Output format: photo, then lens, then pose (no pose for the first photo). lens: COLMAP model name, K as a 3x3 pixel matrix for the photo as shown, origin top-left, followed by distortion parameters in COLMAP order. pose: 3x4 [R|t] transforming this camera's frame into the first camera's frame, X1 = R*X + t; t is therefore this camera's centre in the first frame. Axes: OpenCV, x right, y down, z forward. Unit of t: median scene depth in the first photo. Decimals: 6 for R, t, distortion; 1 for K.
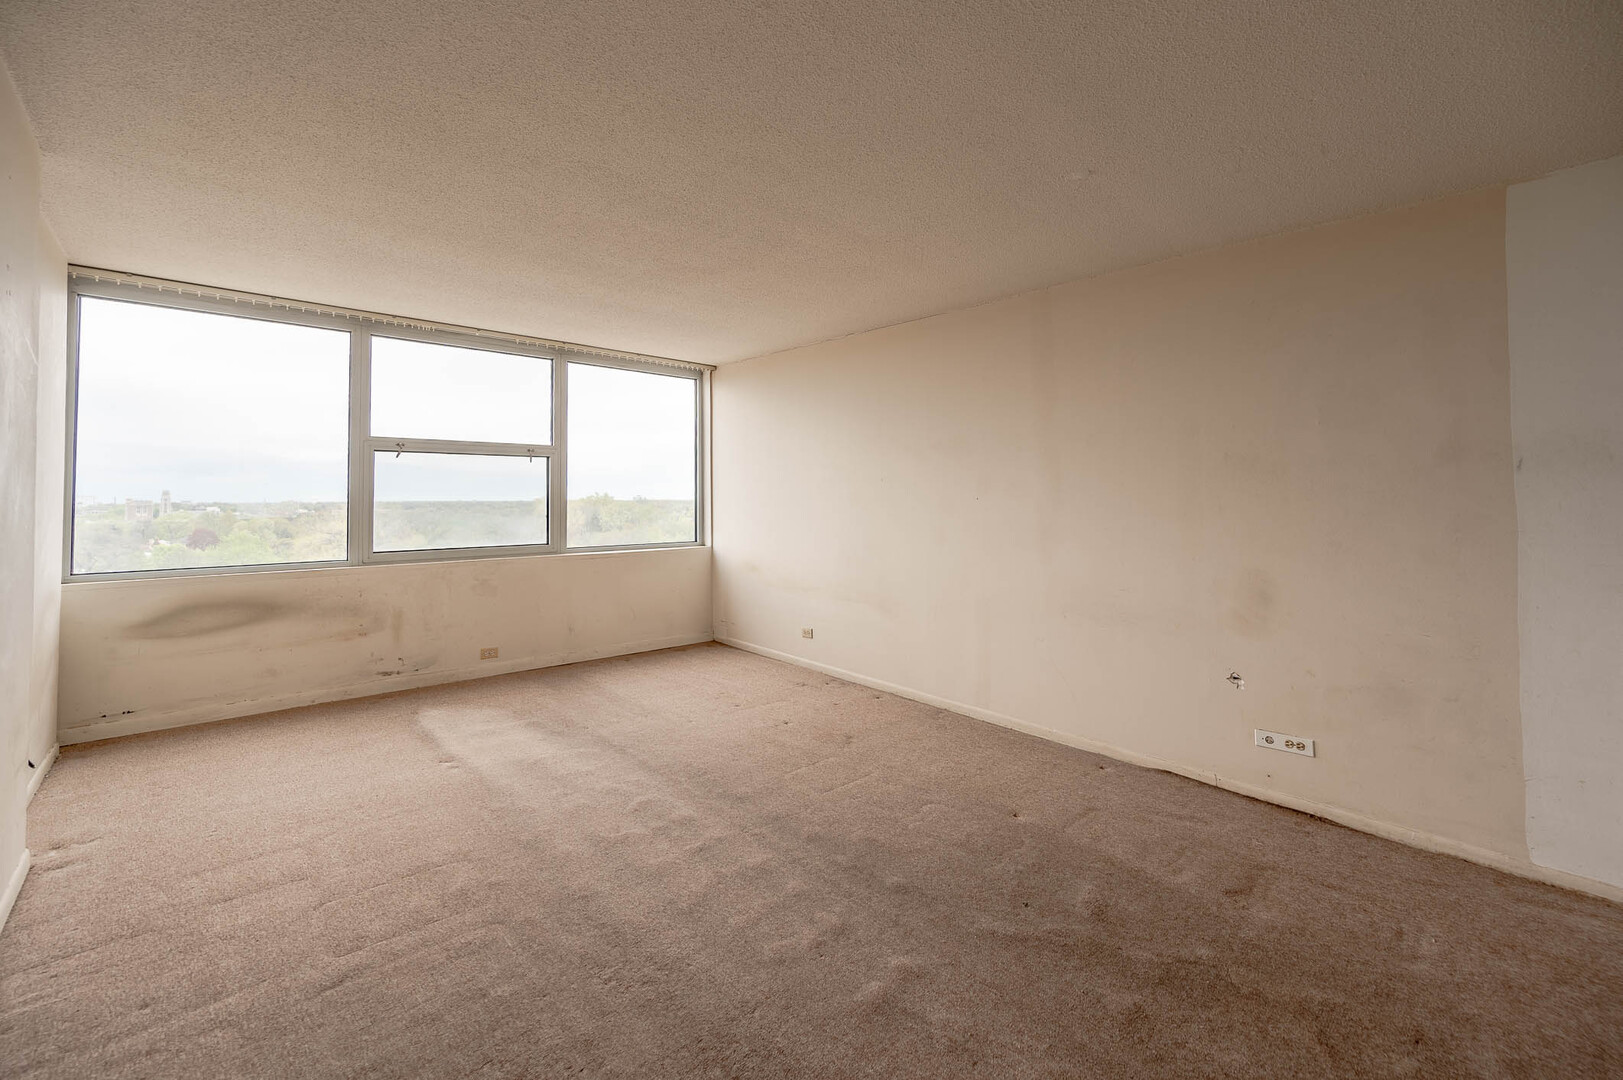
lens RADIAL K [[663.7, 0, 811.3], [0, 663.7, 483.5], [0, 0, 1]] dist [0.000673, 0.000249]
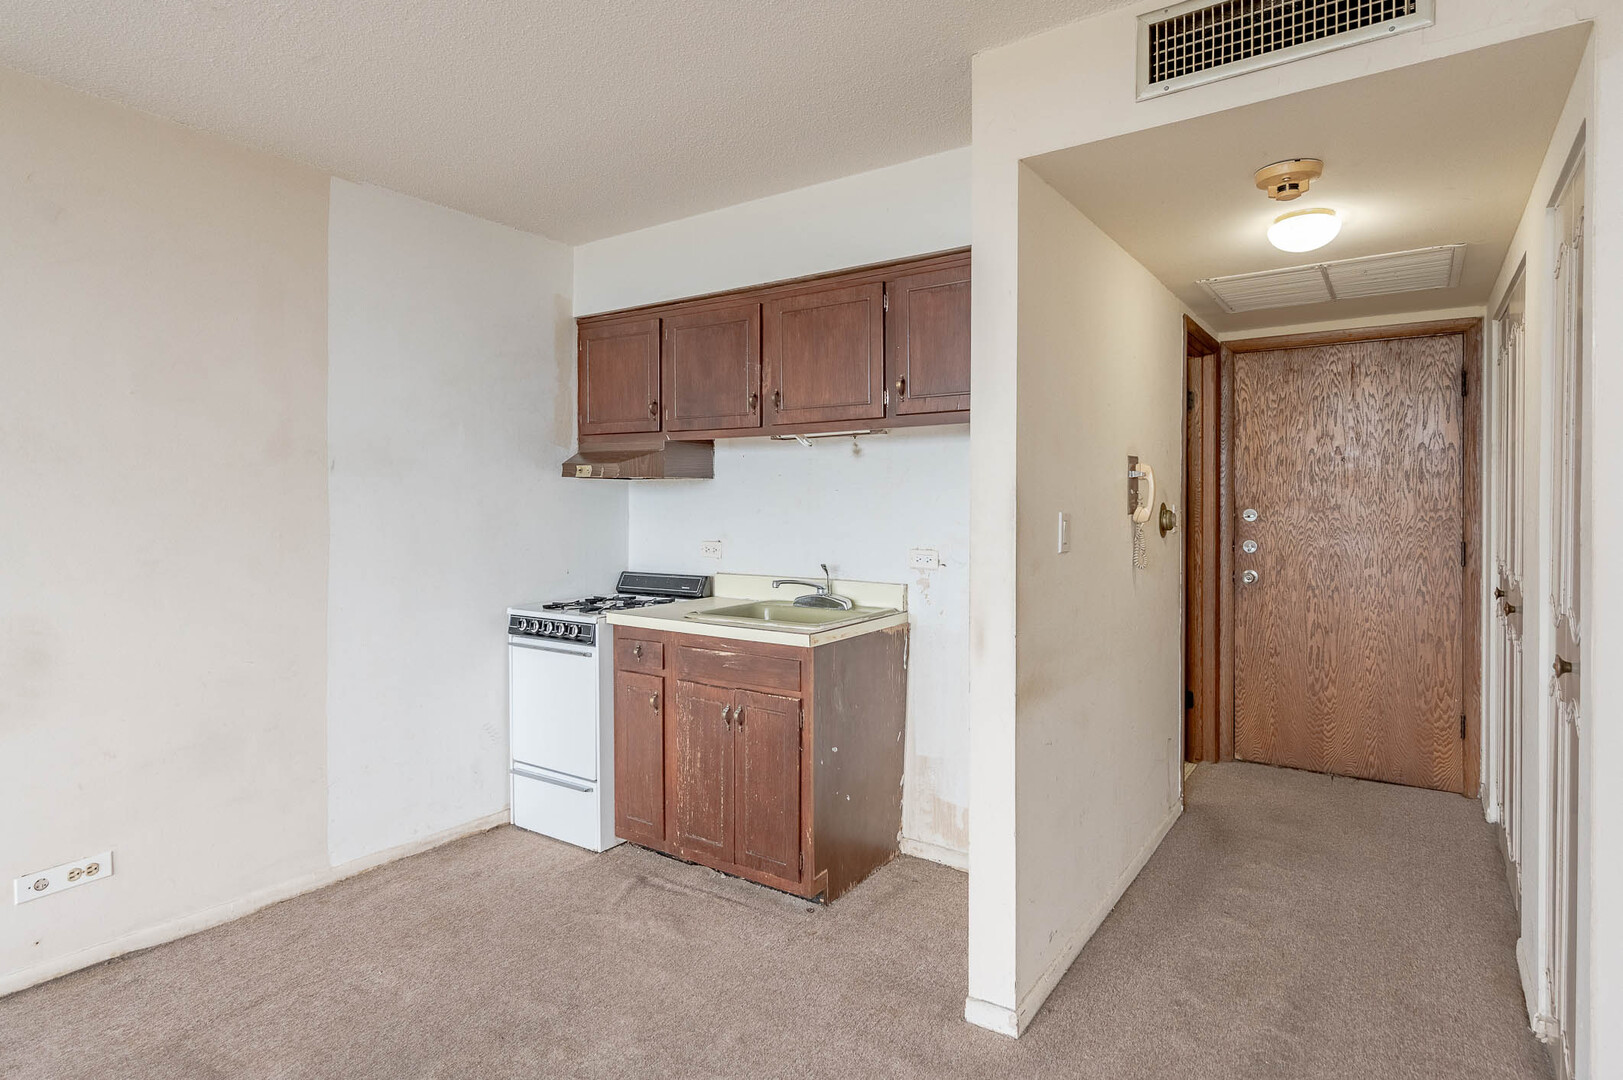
lens RADIAL K [[858.7, 0, 811.8], [0, 858.7, 504.0], [0, 0, 1]] dist [0.000623, 0.000663]
pose [[-0.215446, -0.000674, 0.976515, -0.303964], [-0.021840, 0.999753, -0.004129, 0.016735], [-0.976271, -0.022217, -0.215408, 0.552780]]
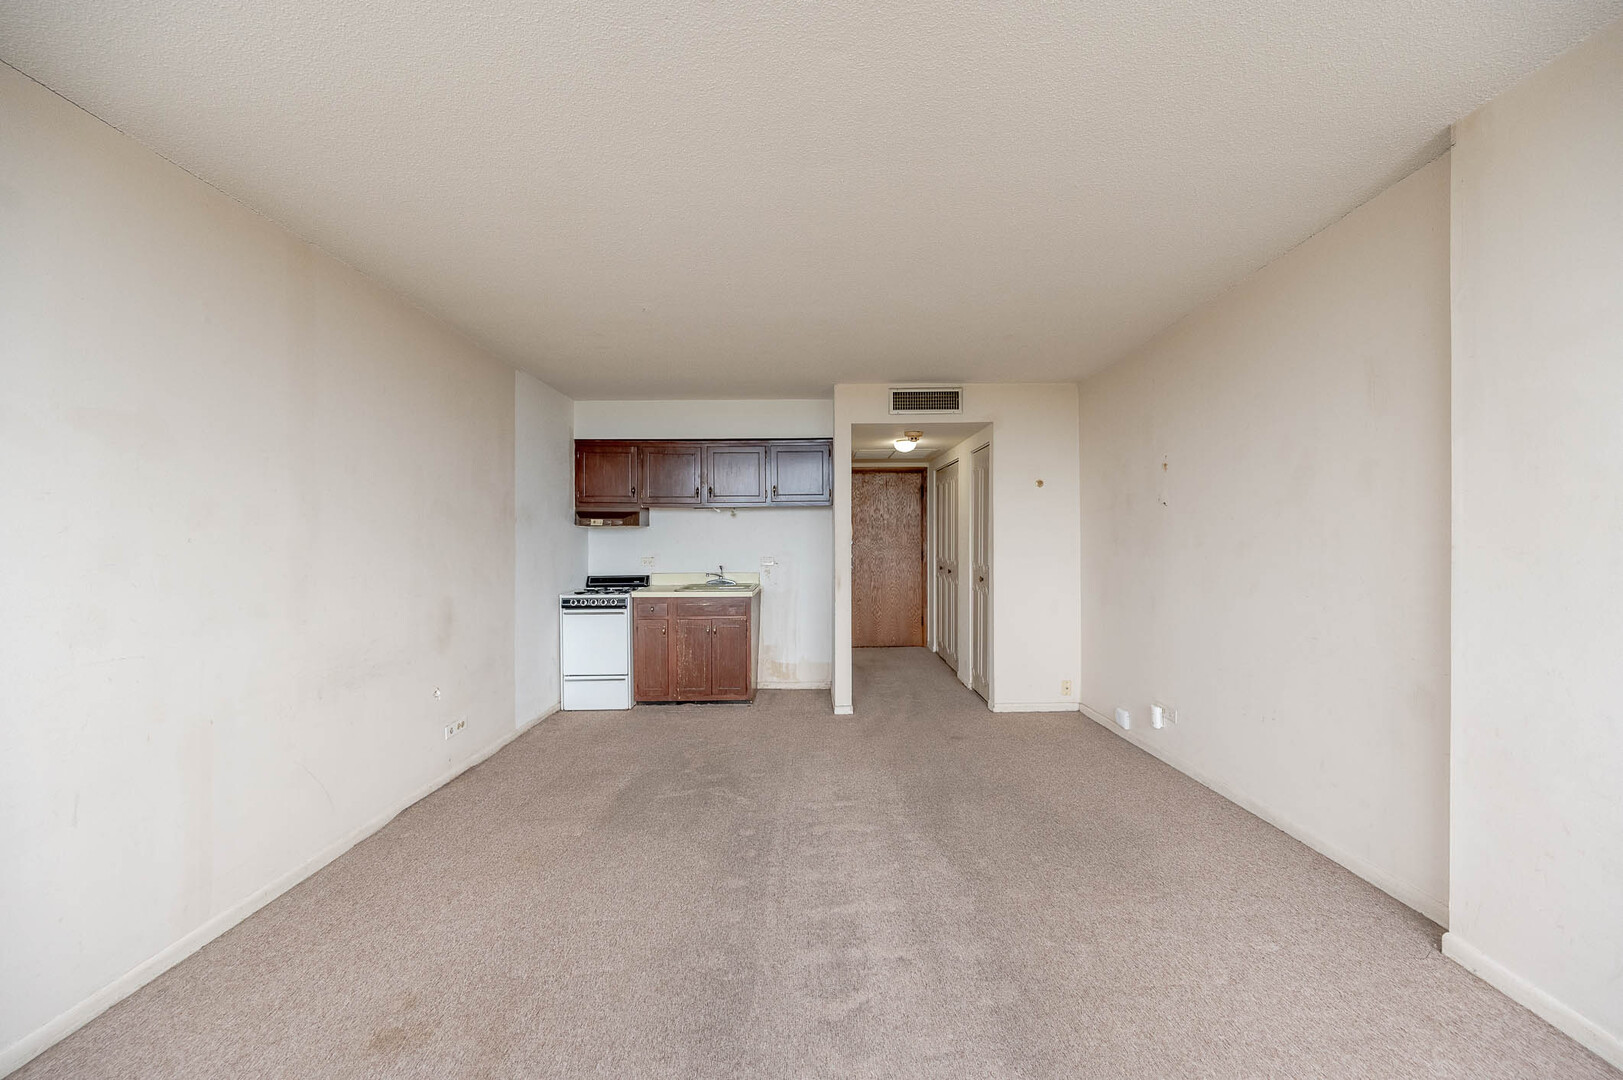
lens RADIAL K [[661.8, 0, 811.5], [0, 661.8, 540.0], [0, 0, 1]] dist [0.000263, 0.000049]
pose [[-0.737965, 0.000107, 0.674839, -0.771661], [-0.009645, 0.999896, -0.010706, 0.037148], [-0.674770, -0.014410, -0.737887, 1.721168]]
